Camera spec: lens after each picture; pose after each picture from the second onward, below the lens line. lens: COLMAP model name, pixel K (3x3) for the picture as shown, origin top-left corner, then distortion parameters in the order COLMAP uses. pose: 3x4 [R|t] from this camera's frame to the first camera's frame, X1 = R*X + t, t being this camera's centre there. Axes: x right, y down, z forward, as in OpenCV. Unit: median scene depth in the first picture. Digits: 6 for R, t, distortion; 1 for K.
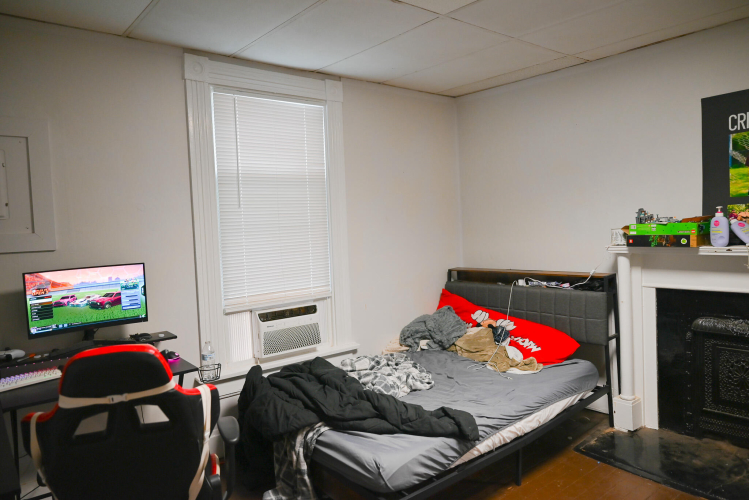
lens RADIAL K [[508.0, 0, 374.5], [0, 508.0, 250.0], [0, 0, 1]] dist [-0.008165, -0.002282]
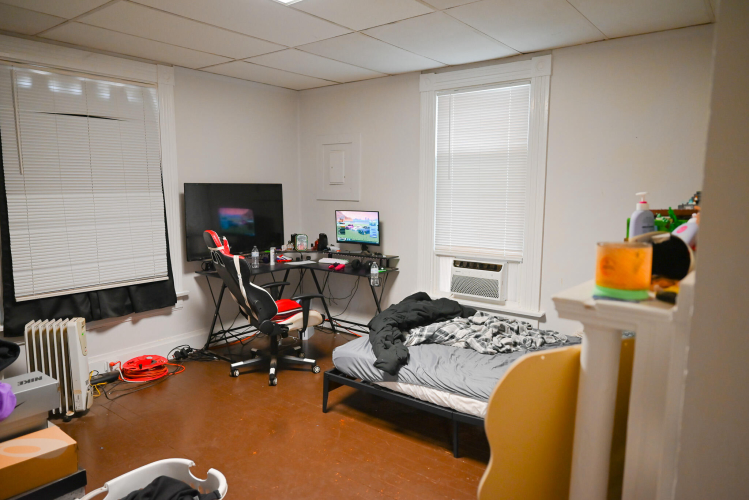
lens RADIAL K [[508.0, 0, 374.5], [0, 508.0, 250.0], [0, 0, 1]] dist [-0.008165, -0.002282]
pose [[0.216439, 0.155470, -0.963838, 1.201477], [-0.071210, 0.987124, 0.143235, -0.090420], [0.973696, 0.037634, 0.224723, 0.601666]]
